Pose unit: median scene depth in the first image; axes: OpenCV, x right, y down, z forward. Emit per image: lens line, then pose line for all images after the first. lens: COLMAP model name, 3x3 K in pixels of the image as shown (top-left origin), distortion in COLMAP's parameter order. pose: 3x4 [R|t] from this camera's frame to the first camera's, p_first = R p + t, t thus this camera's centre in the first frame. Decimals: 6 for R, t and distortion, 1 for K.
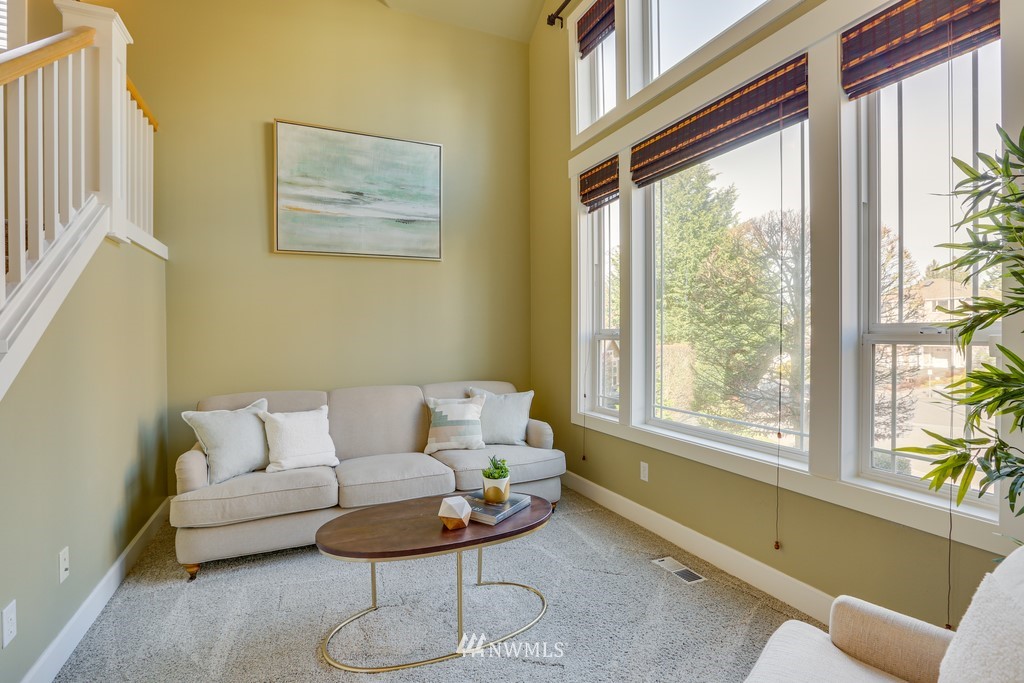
lens RADIAL K [[487.1, 0, 512.0], [0, 487.1, 341.5], [0, 0, 1]] dist [-0.089919, 0.078561]
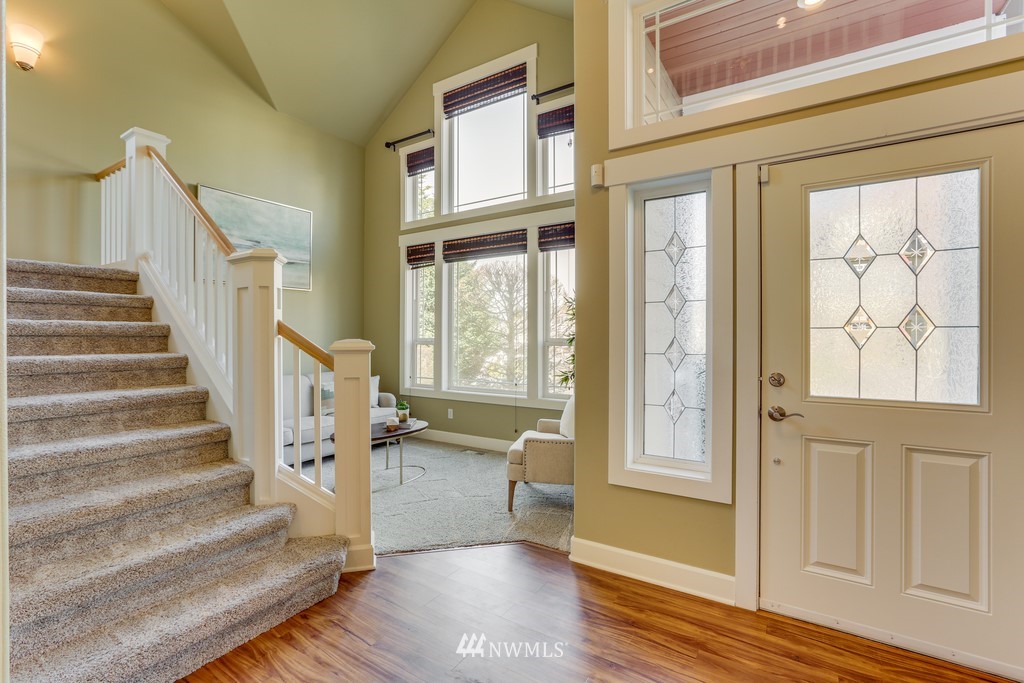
lens RADIAL K [[451.7, 0, 511.9], [0, 451.7, 342.9], [0, 0, 1]] dist [-0.004056, -0.000226]
pose [[0.837003, -0.001605, 0.547197, -0.438354], [0.000392, 0.999997, 0.002333, -0.012569], [-0.547199, -0.001738, 0.837001, -0.554132]]
